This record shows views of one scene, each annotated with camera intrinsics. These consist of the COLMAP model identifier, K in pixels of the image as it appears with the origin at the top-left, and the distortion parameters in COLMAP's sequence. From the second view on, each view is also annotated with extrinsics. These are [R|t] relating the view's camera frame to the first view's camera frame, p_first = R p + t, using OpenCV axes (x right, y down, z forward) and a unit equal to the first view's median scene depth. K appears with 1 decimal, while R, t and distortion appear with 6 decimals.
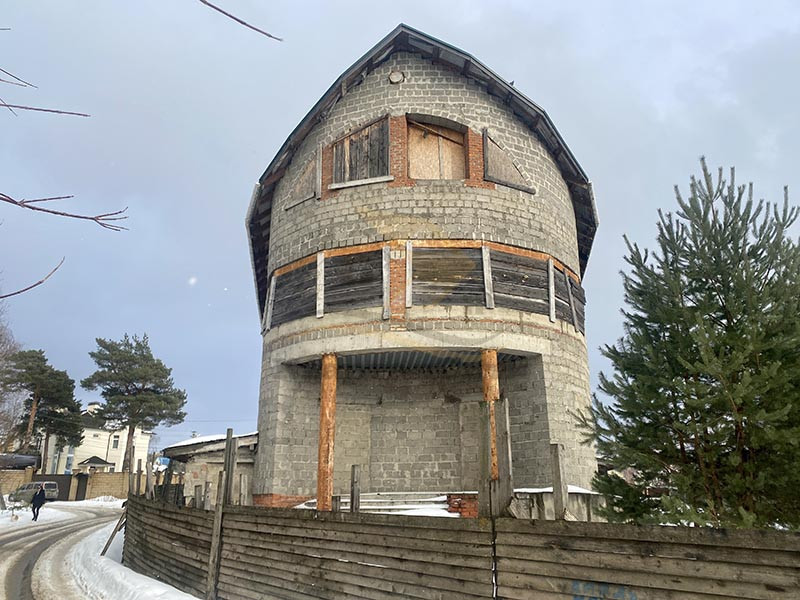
lens RADIAL K [[604.9, 0, 400.0], [0, 604.9, 300.0], [0, 0, 1]] dist [0.007930, 0.000502]
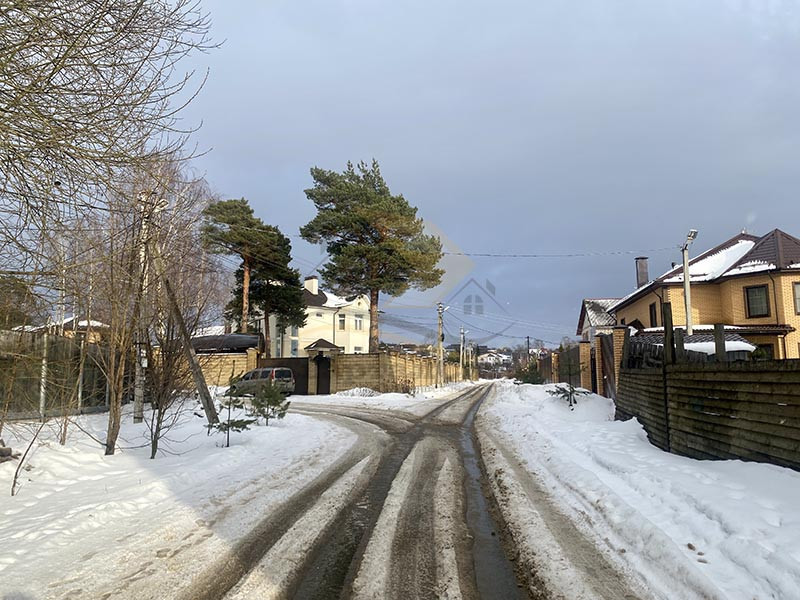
lens RADIAL K [[616.5, 0, 400.0], [0, 616.5, 300.0], [0, 0, 1]] dist [0.004078, -0.003800]
pose [[0.955715, -0.043387, -0.291077, -0.778913], [0.094536, 0.981914, 0.164035, 0.393530], [0.278696, -0.184288, 0.942532, 1.273336]]
